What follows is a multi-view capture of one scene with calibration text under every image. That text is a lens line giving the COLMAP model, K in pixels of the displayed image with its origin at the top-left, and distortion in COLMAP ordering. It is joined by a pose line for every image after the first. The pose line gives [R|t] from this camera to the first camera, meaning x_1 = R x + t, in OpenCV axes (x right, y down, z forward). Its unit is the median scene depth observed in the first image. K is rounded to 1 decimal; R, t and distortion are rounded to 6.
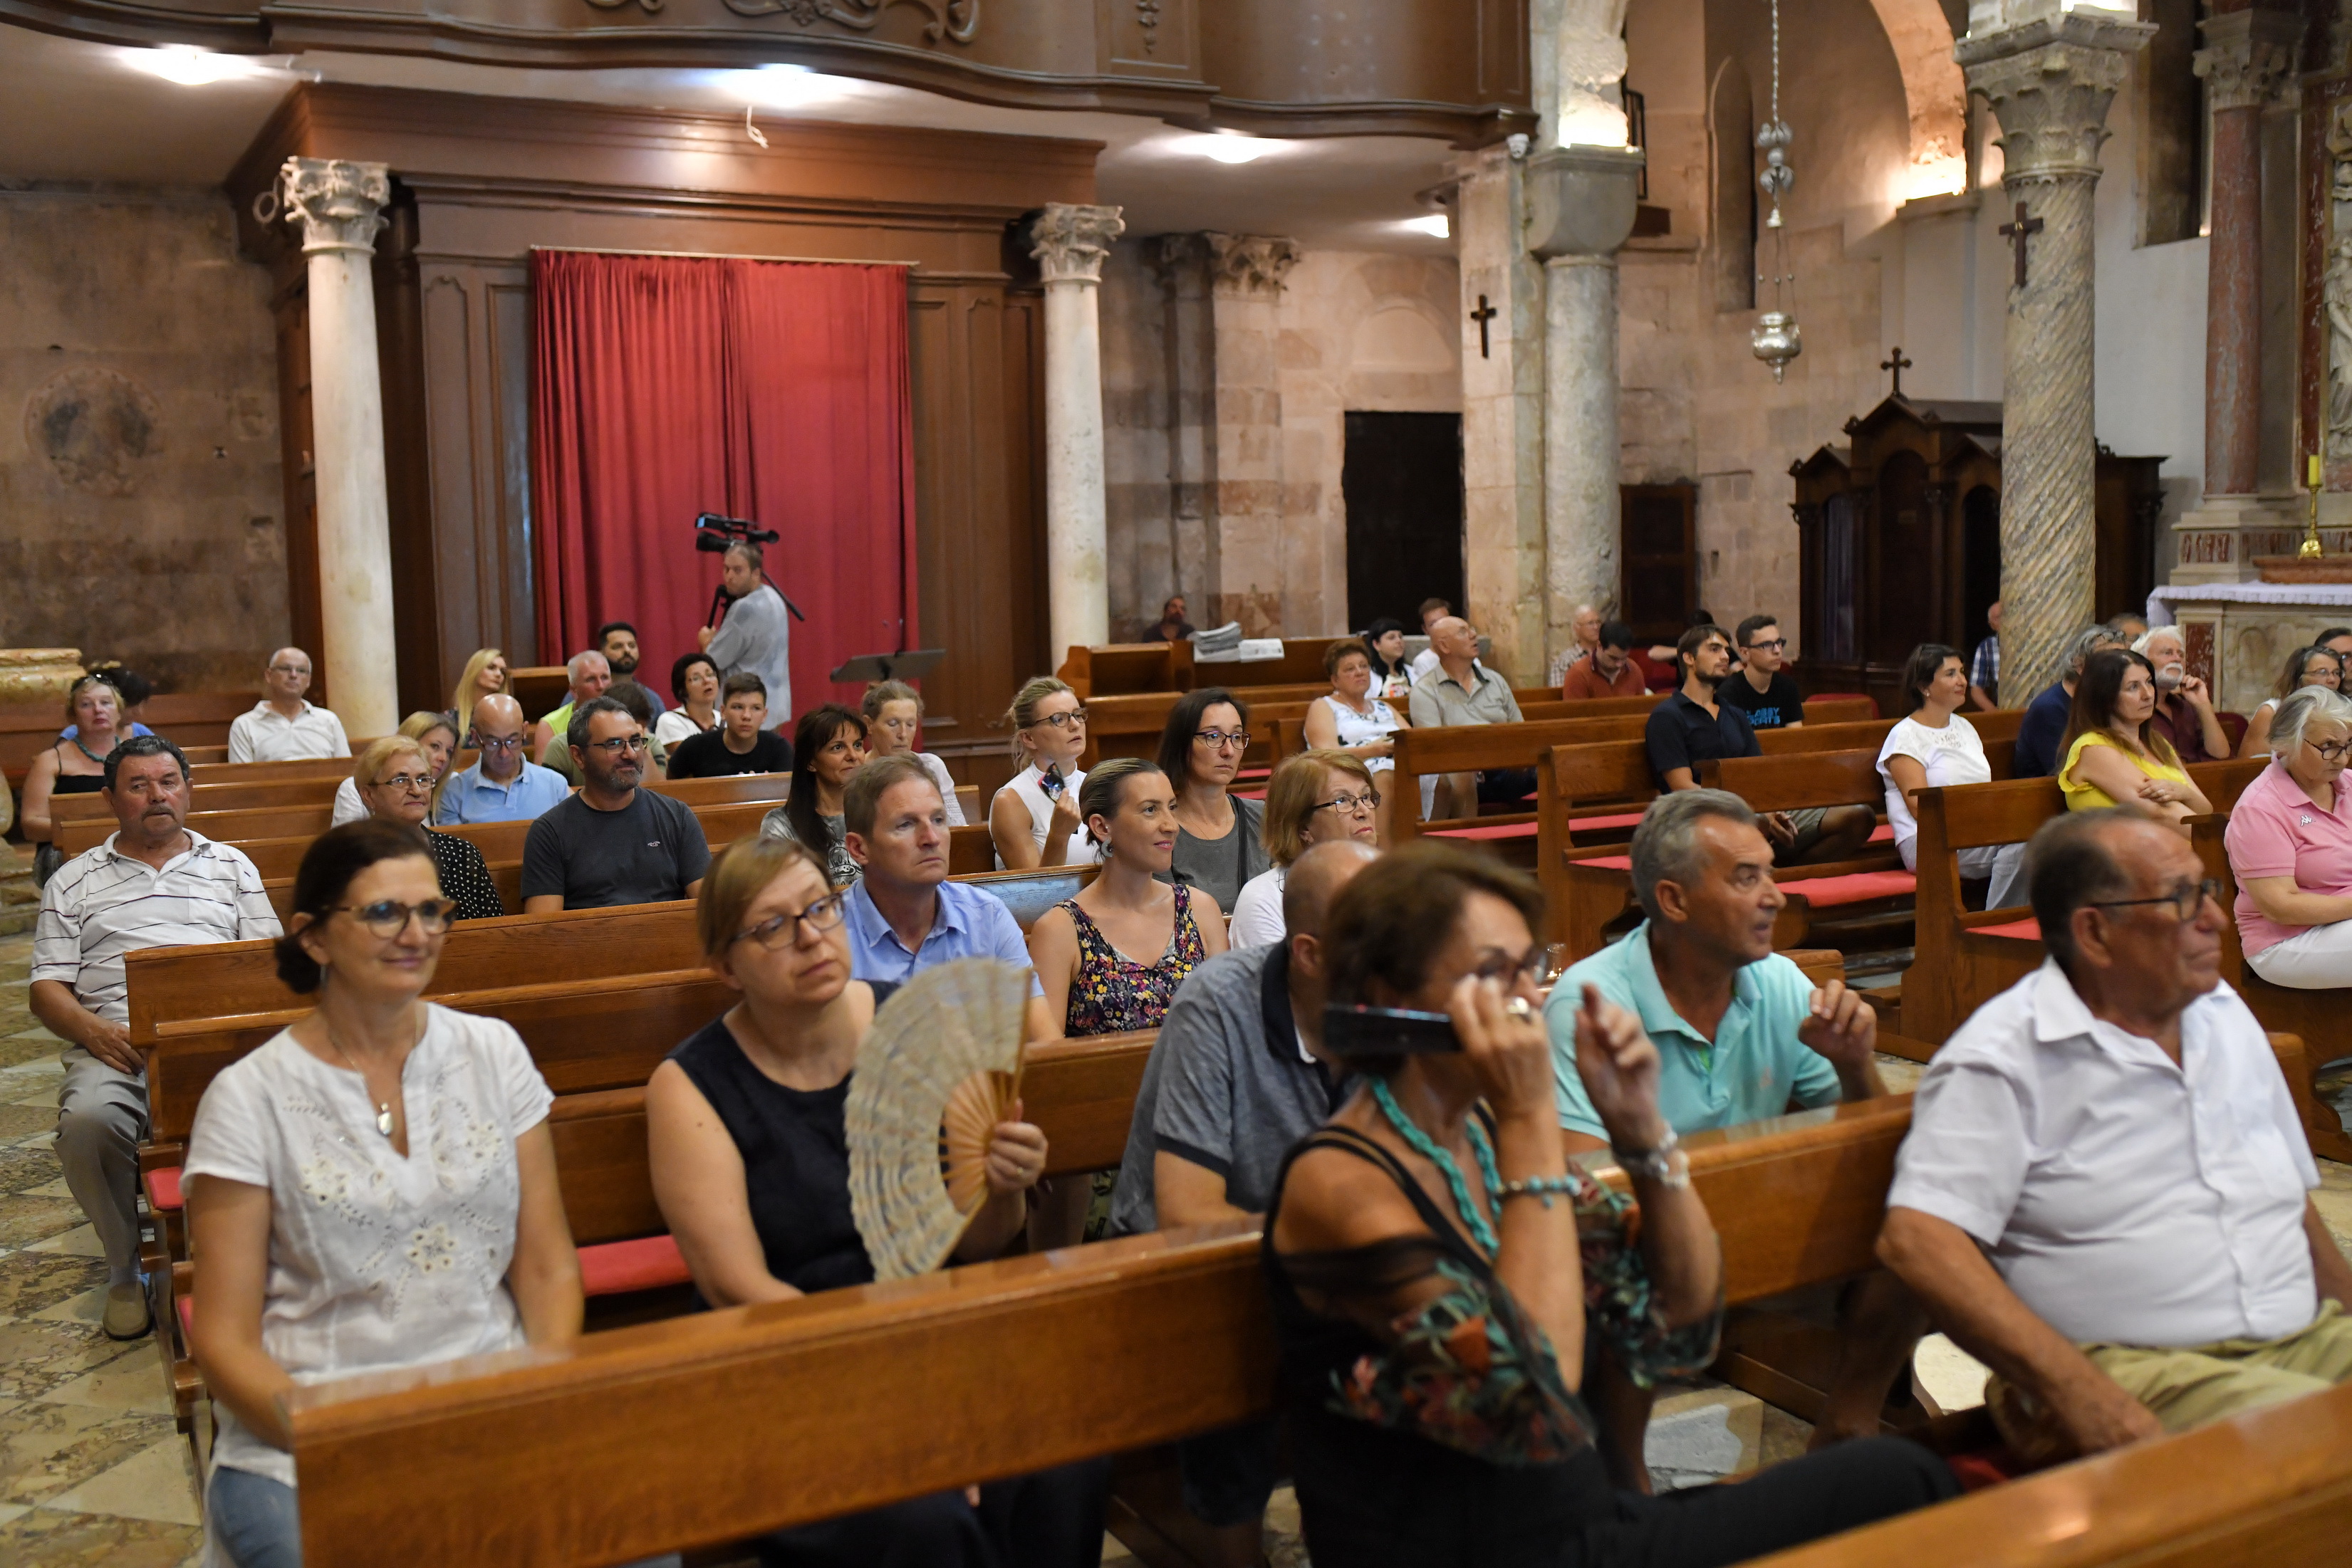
lens RADIAL K [[2228.4, 0, 1198.2], [0, 2228.4, 779.4], [0, 0, 1]] dist [-0.028795, 0.000000]
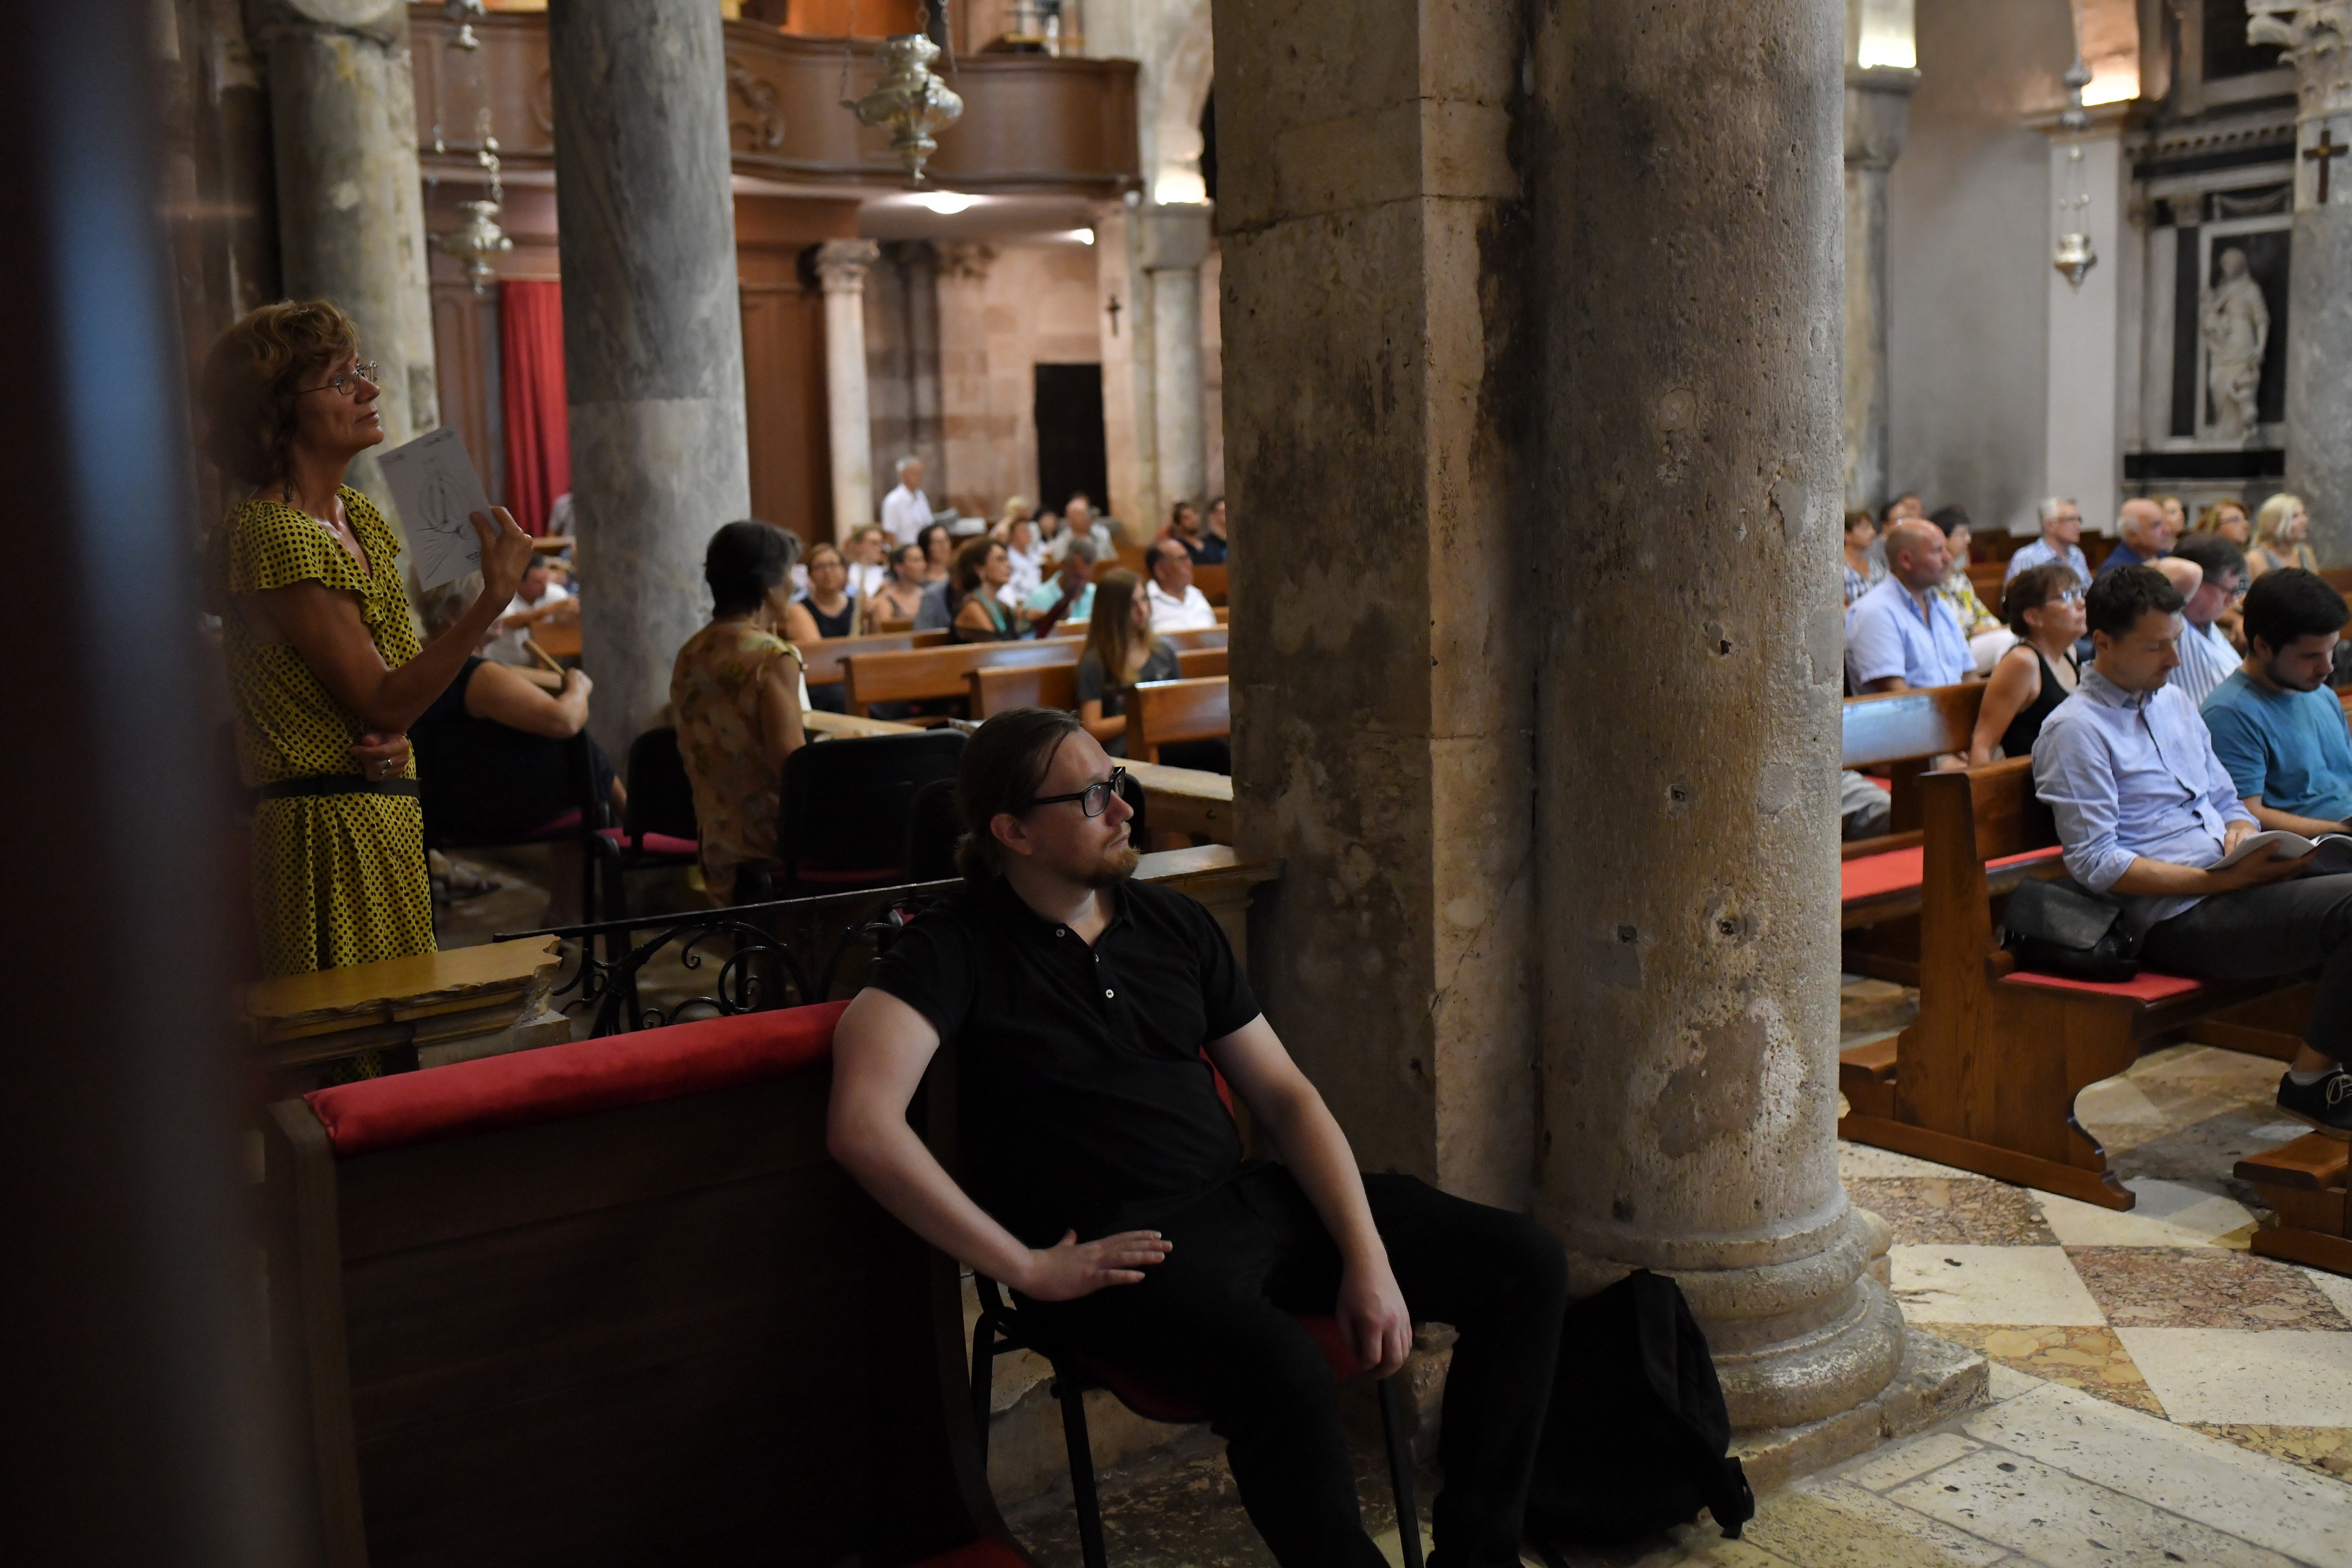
lens RADIAL K [[2228.4, 0, 1197.8], [0, 2228.4, 791.8], [0, 0, 1]] dist [-0.028795, 0.000000]
pose [[0.993175, -0.026041, 0.113693, 0.002592], [0.020893, 0.998712, 0.046244, 0.055109], [-0.114750, -0.043553, 0.992439, -0.553190]]
